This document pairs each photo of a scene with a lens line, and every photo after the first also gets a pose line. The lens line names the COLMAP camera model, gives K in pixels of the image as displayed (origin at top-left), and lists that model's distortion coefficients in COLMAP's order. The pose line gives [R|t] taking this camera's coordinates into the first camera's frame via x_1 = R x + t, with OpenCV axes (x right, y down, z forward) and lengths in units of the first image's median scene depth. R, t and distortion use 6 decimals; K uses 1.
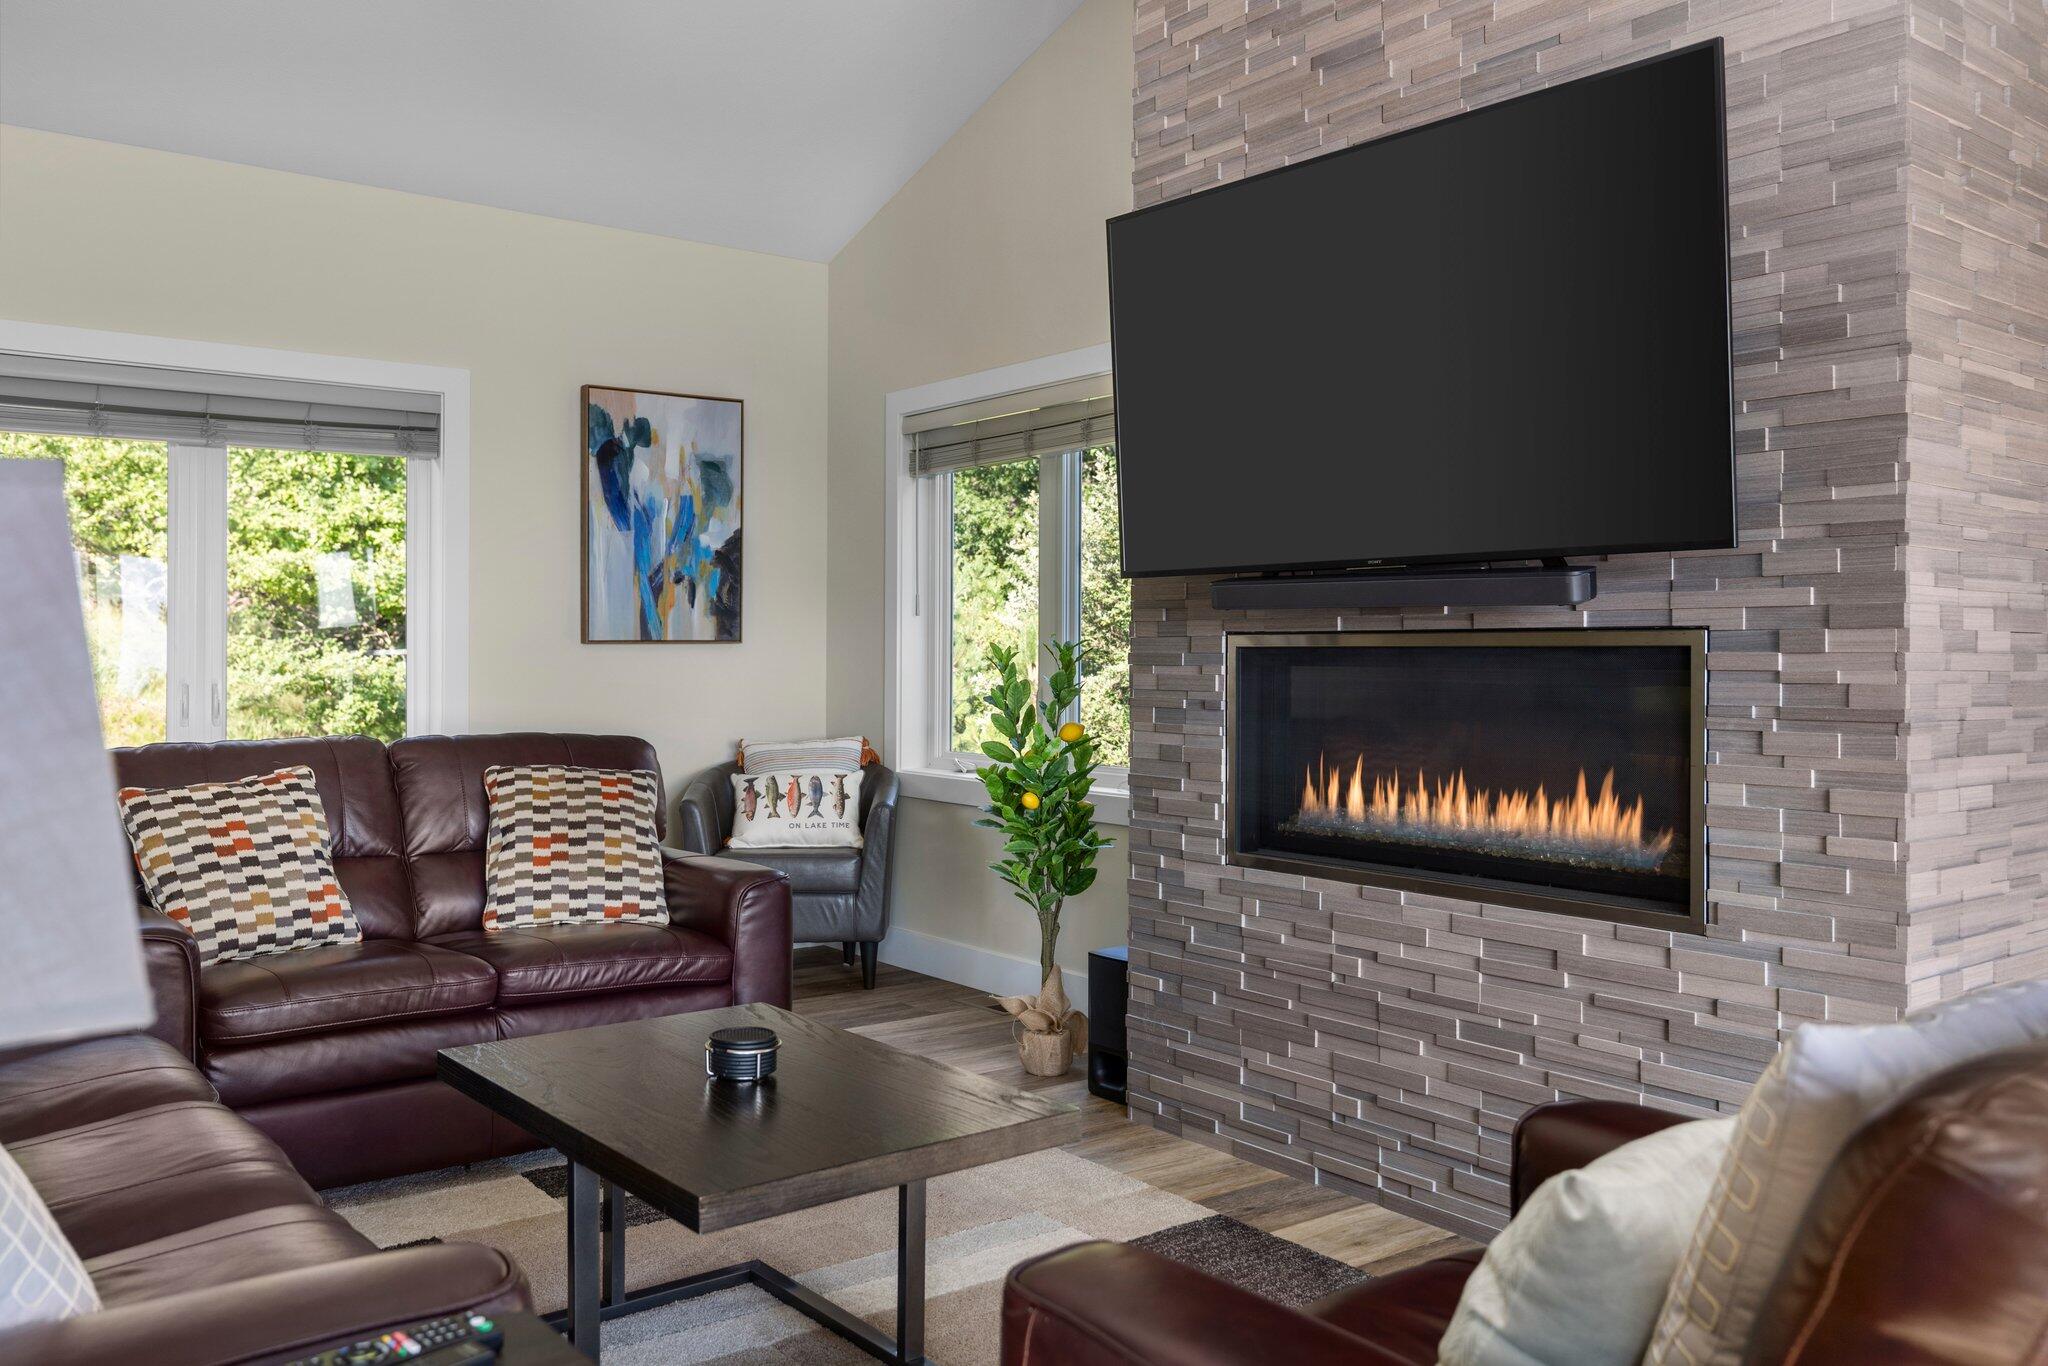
lens RADIAL K [[1621.5, 0, 1026.0], [0, 1621.5, 664.8], [0, 0, 1]] dist [-0.005341, -0.000197]
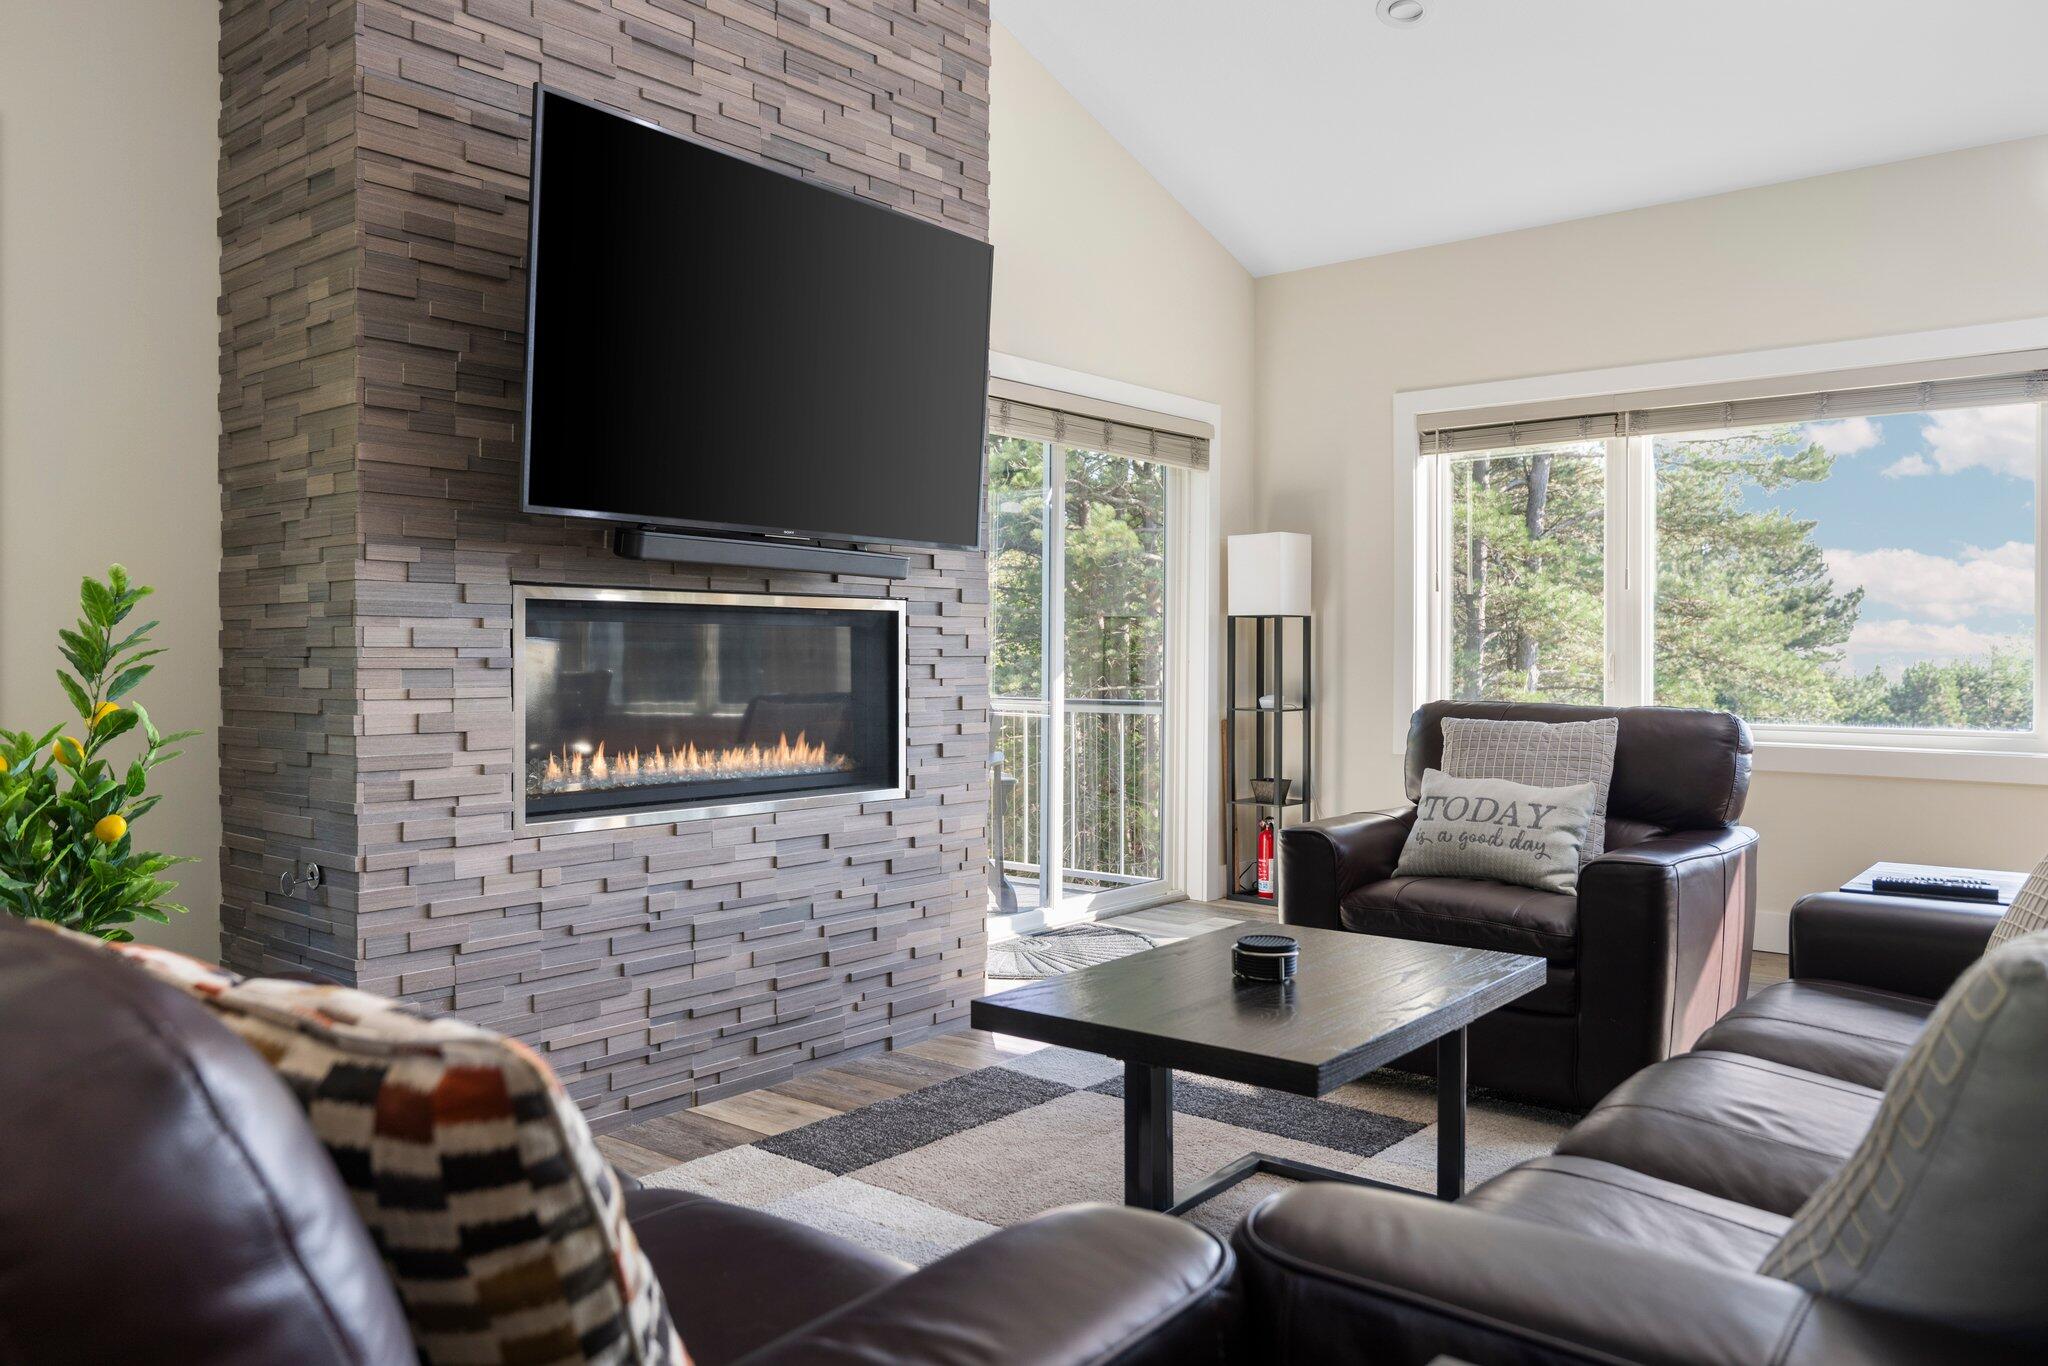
lens RADIAL K [[1461.7, 0, 1031.3], [0, 1461.7, 663.0], [0, 0, 1]] dist [-0.006286, -0.000600]
pose [[-0.229368, -0.009453, 0.973294, -0.839275], [0.004092, 0.999935, 0.010676, 0.020393], [-0.973331, 0.006432, -0.229314, 1.043927]]
